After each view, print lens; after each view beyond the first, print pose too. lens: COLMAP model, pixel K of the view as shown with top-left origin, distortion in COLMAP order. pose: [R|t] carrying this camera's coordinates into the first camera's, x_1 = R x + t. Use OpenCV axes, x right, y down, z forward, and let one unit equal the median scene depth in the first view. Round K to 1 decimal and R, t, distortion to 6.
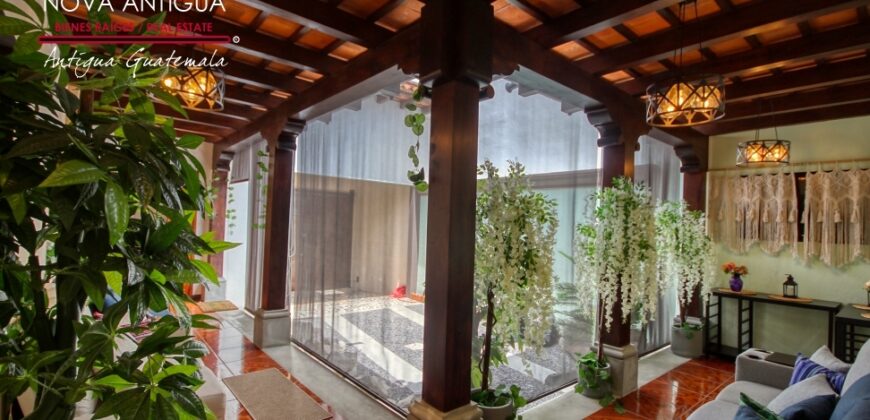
lens RADIAL K [[399.1, 0, 440.4], [0, 399.1, 216.1], [0, 0, 1]] dist [0.012892, -0.011659]
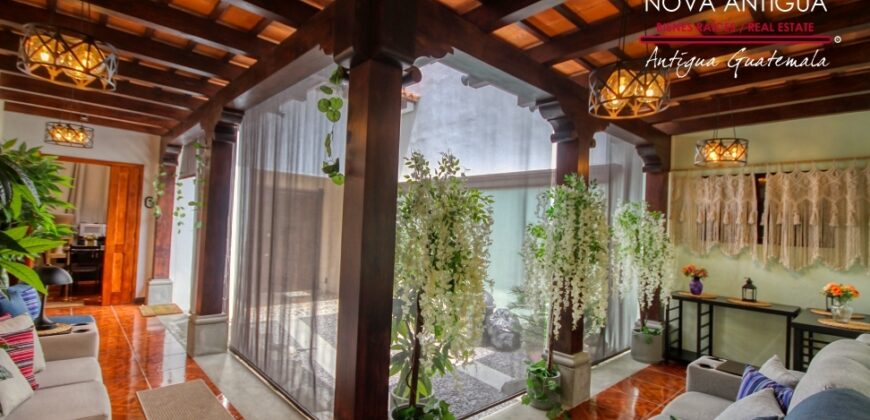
lens RADIAL K [[399.1, 0, 440.4], [0, 399.1, 216.1], [0, 0, 1]] dist [0.012892, -0.011659]
pose [[0.999121, 0.008373, 0.041083, 0.093549], [-0.008294, 0.999963, -0.002092, 0.004749], [-0.041099, 0.001750, 0.999154, 0.065626]]
